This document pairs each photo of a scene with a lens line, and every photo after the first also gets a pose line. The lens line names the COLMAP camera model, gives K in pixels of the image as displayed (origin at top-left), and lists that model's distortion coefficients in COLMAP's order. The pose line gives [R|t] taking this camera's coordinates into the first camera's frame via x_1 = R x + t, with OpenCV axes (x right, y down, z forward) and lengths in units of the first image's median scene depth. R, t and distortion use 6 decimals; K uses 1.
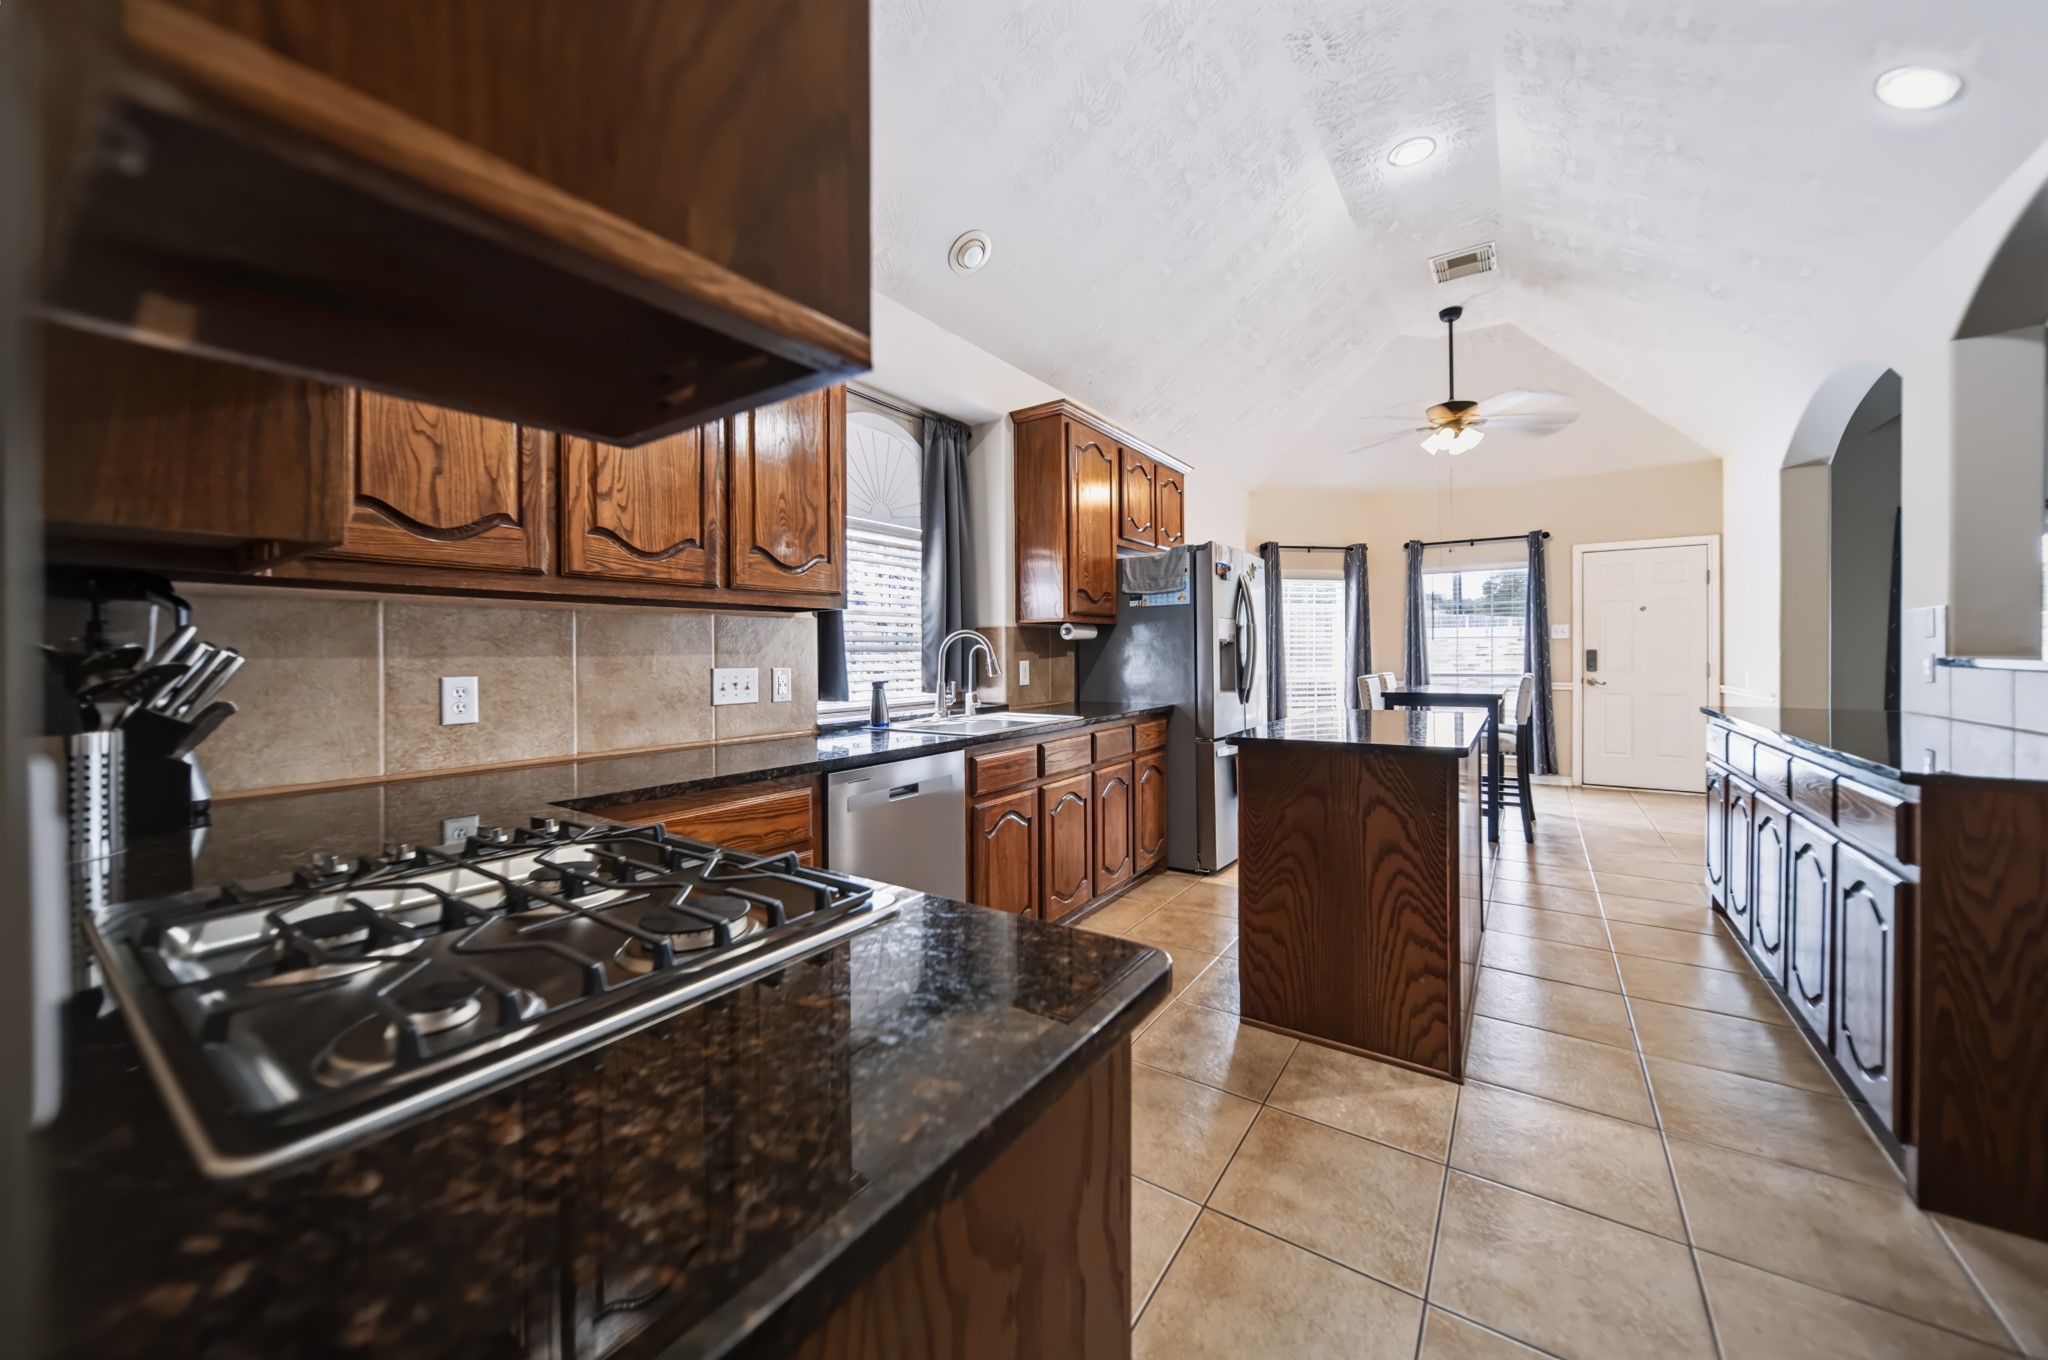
lens RADIAL K [[736.0, 0, 1042.5], [0, 736.0, 646.5], [0, 0, 1]] dist [-0.000593, -0.001411]
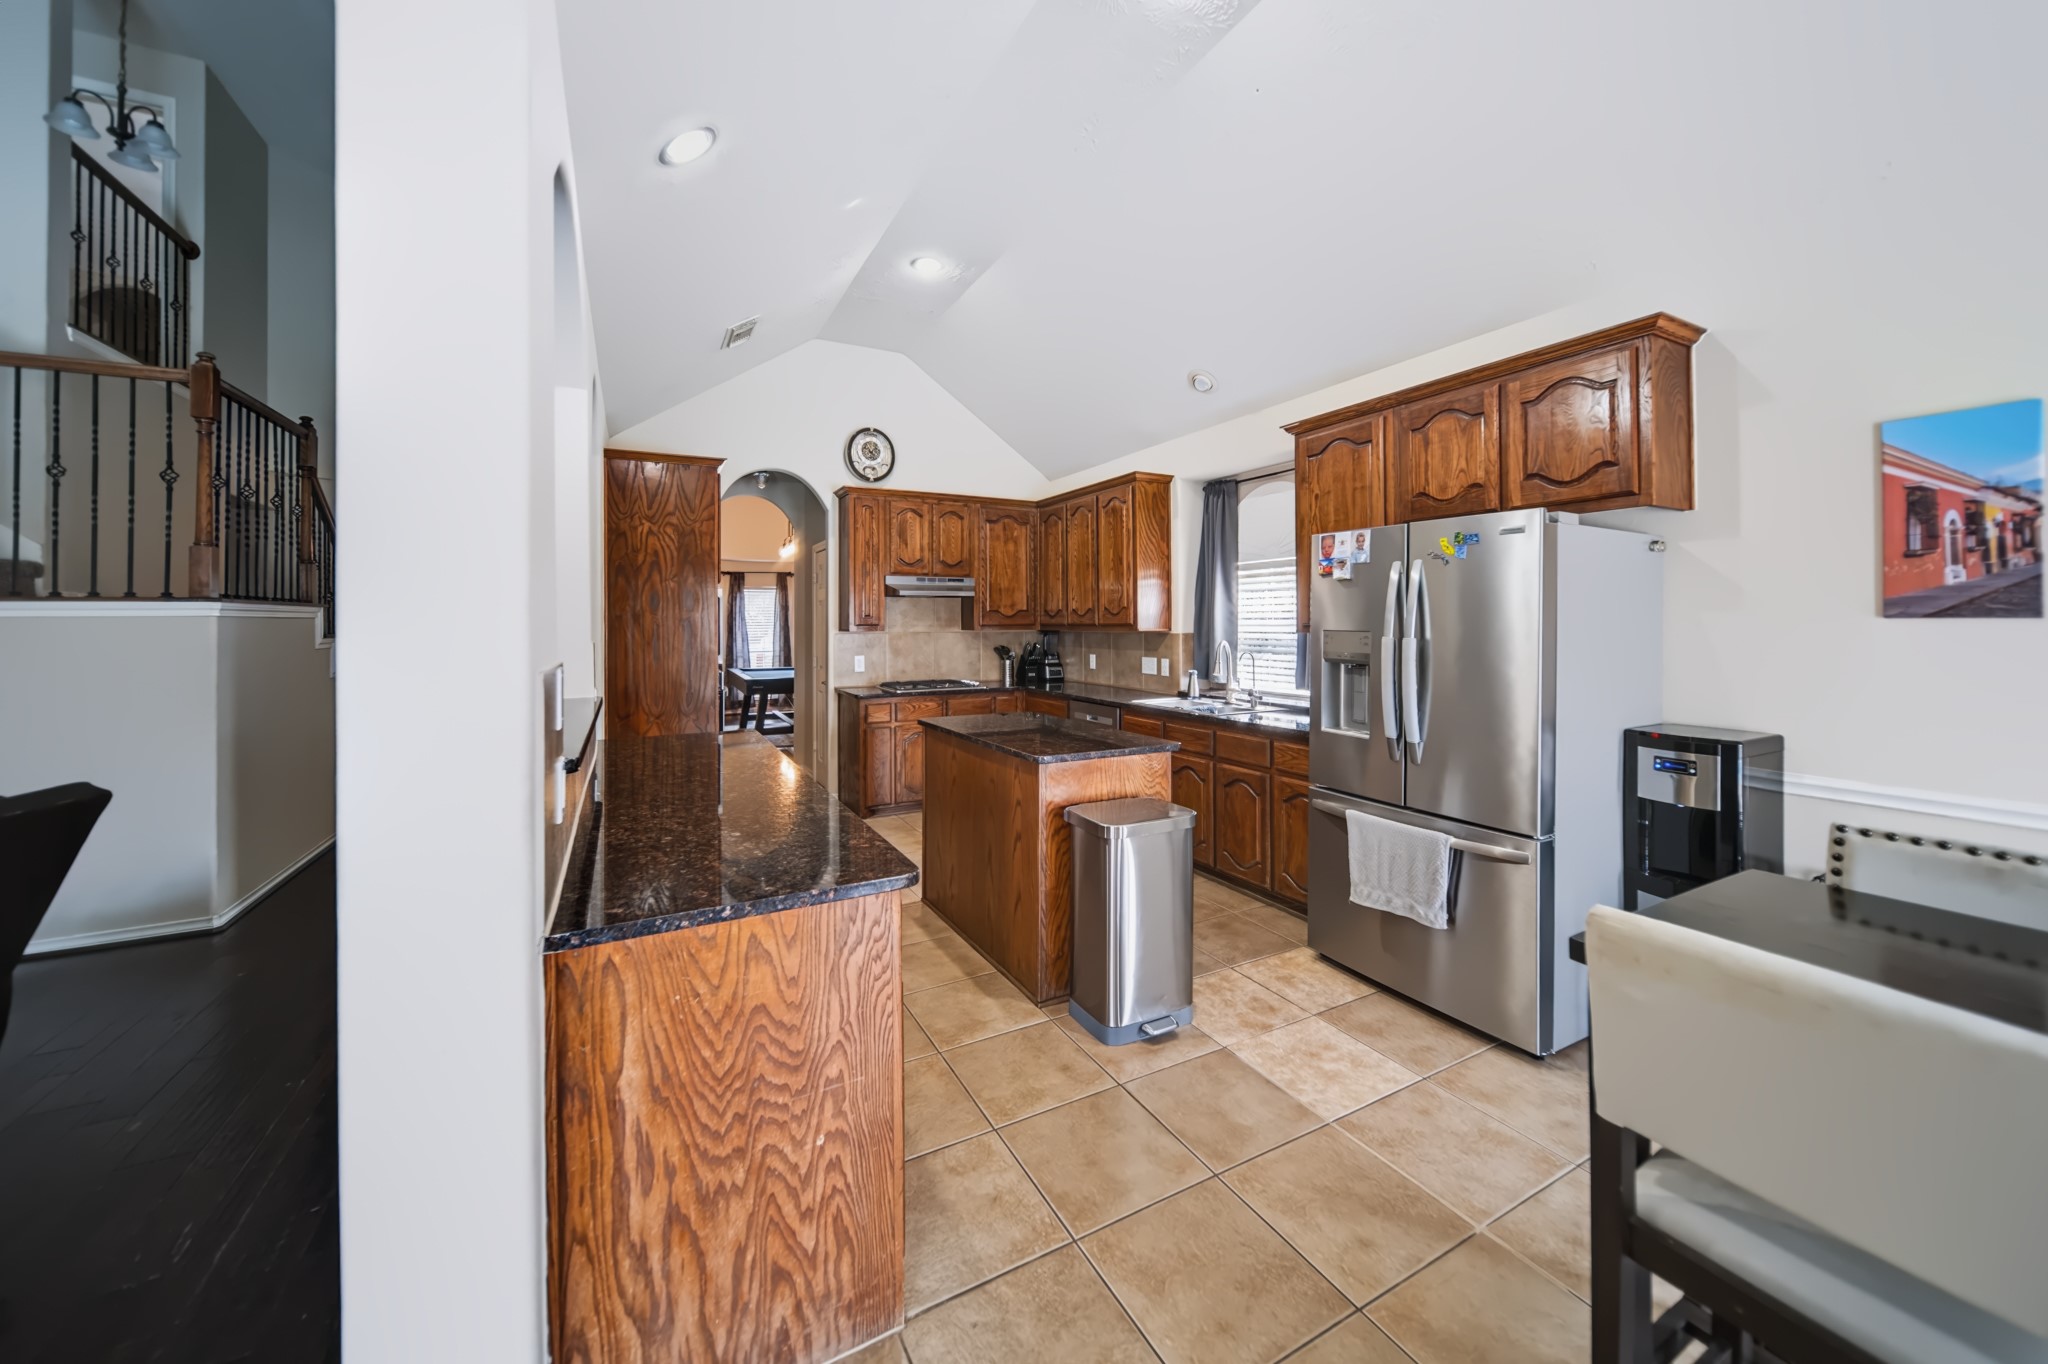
lens RADIAL K [[741.3, 0, 1043.6], [0, 741.3, 593.6], [0, 0, 1]] dist [0.000552, 0.000004]
pose [[-0.453691, -0.021628, -0.890896, 1.779562], [0.018751, 0.999252, -0.033808, -0.096190], [0.890962, -0.032044, -0.452947, 1.818877]]
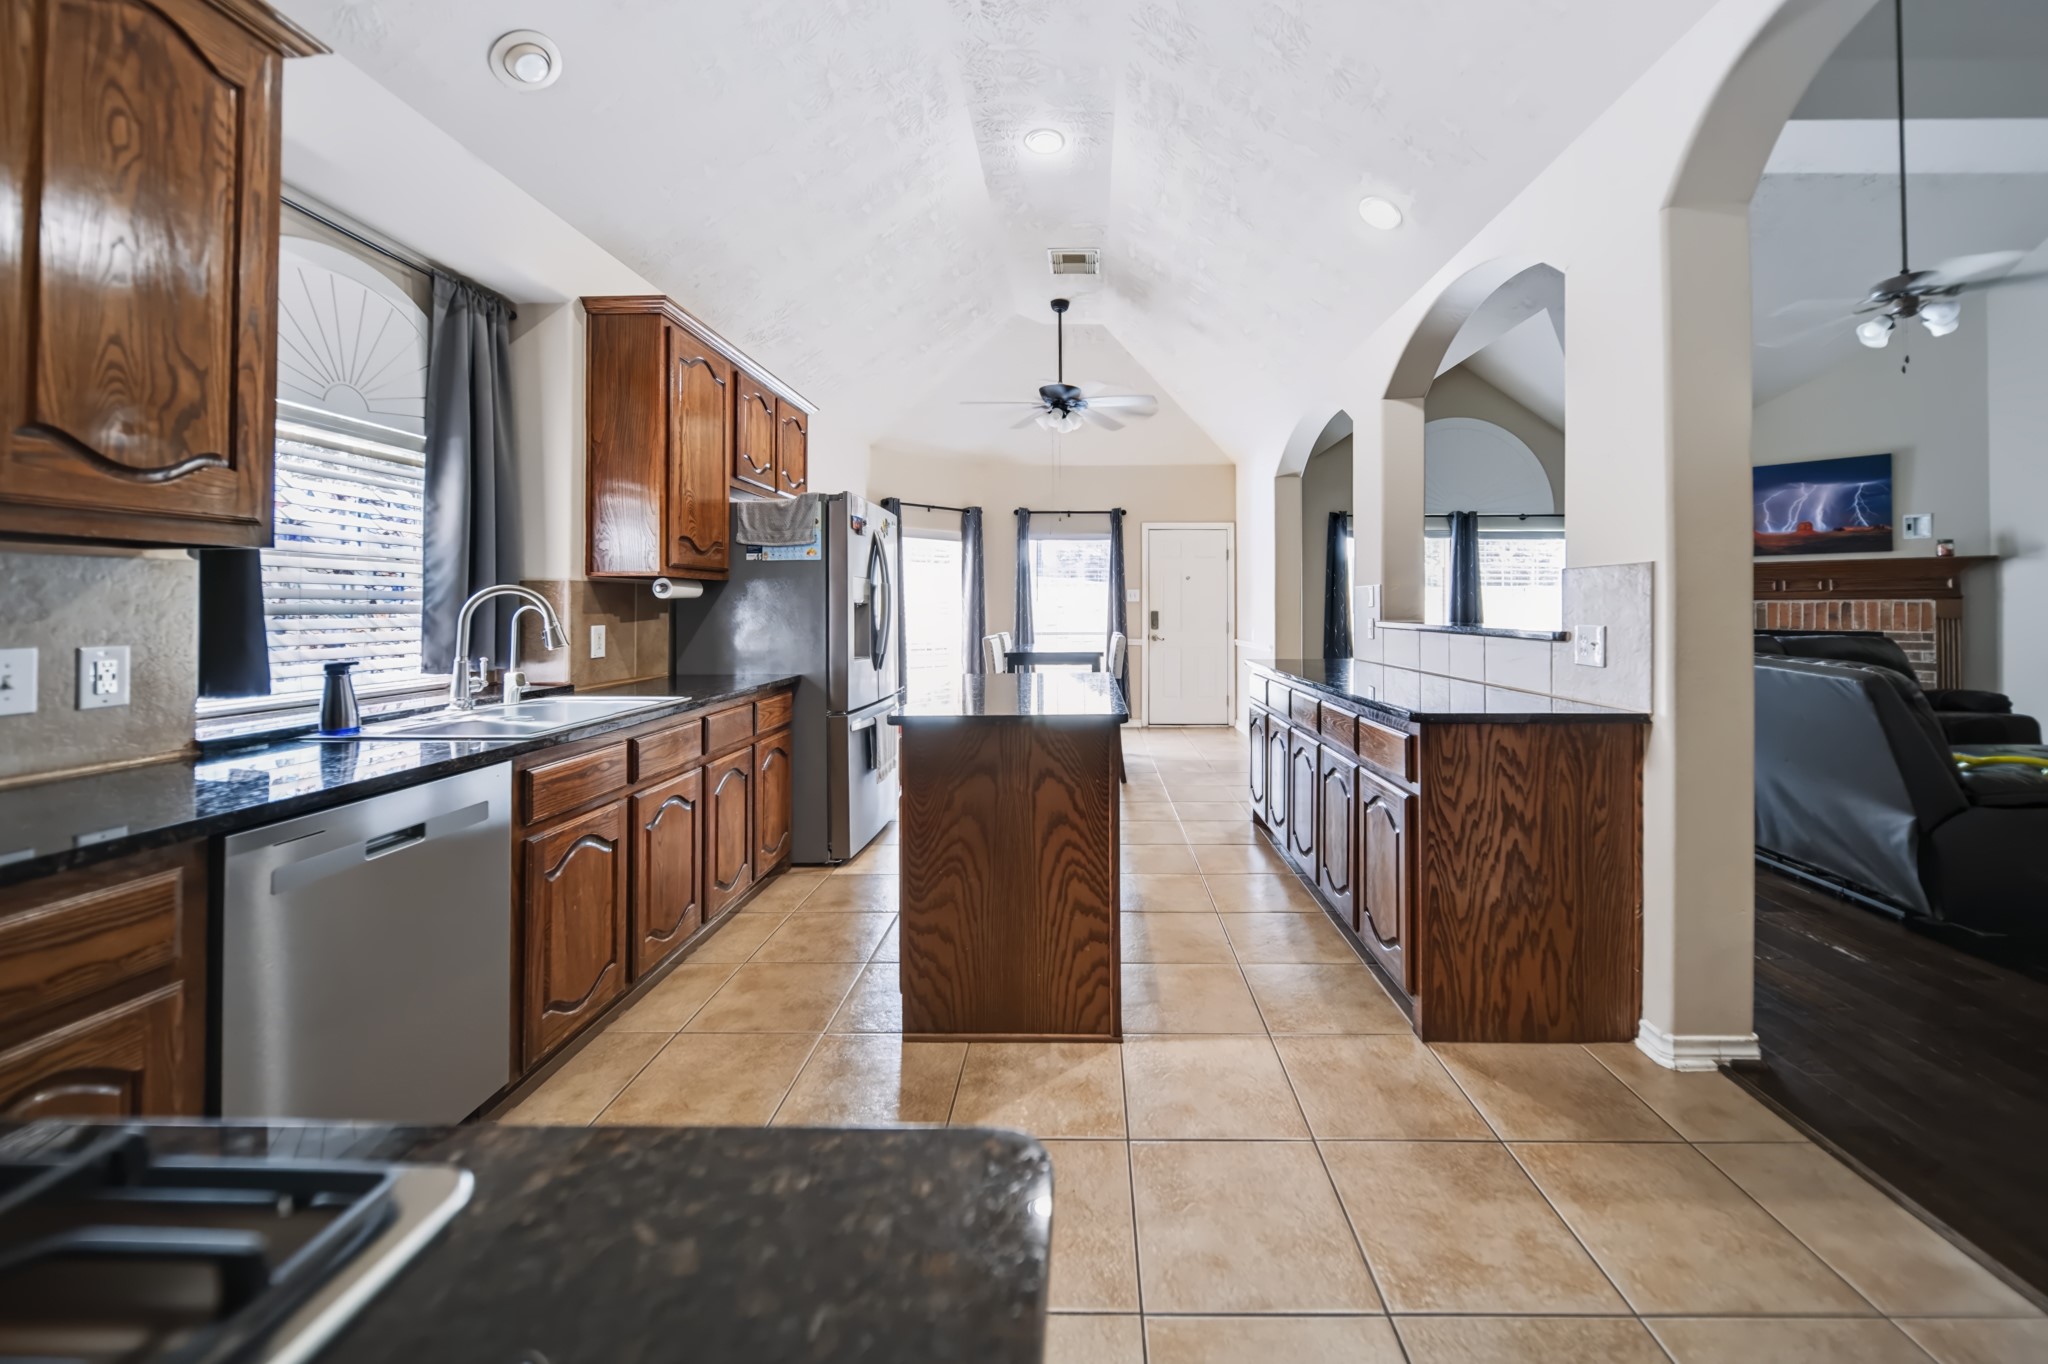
lens RADIAL K [[745.8, 0, 1083.6], [0, 745.8, 595.5], [0, 0, 1]] dist [-0.002218, -0.000344]
pose [[0.835934, 0.016293, 0.548587, -0.045867], [-0.011205, 0.999858, -0.012622, -0.012468], [-0.548715, 0.004404, 0.835998, 0.129749]]
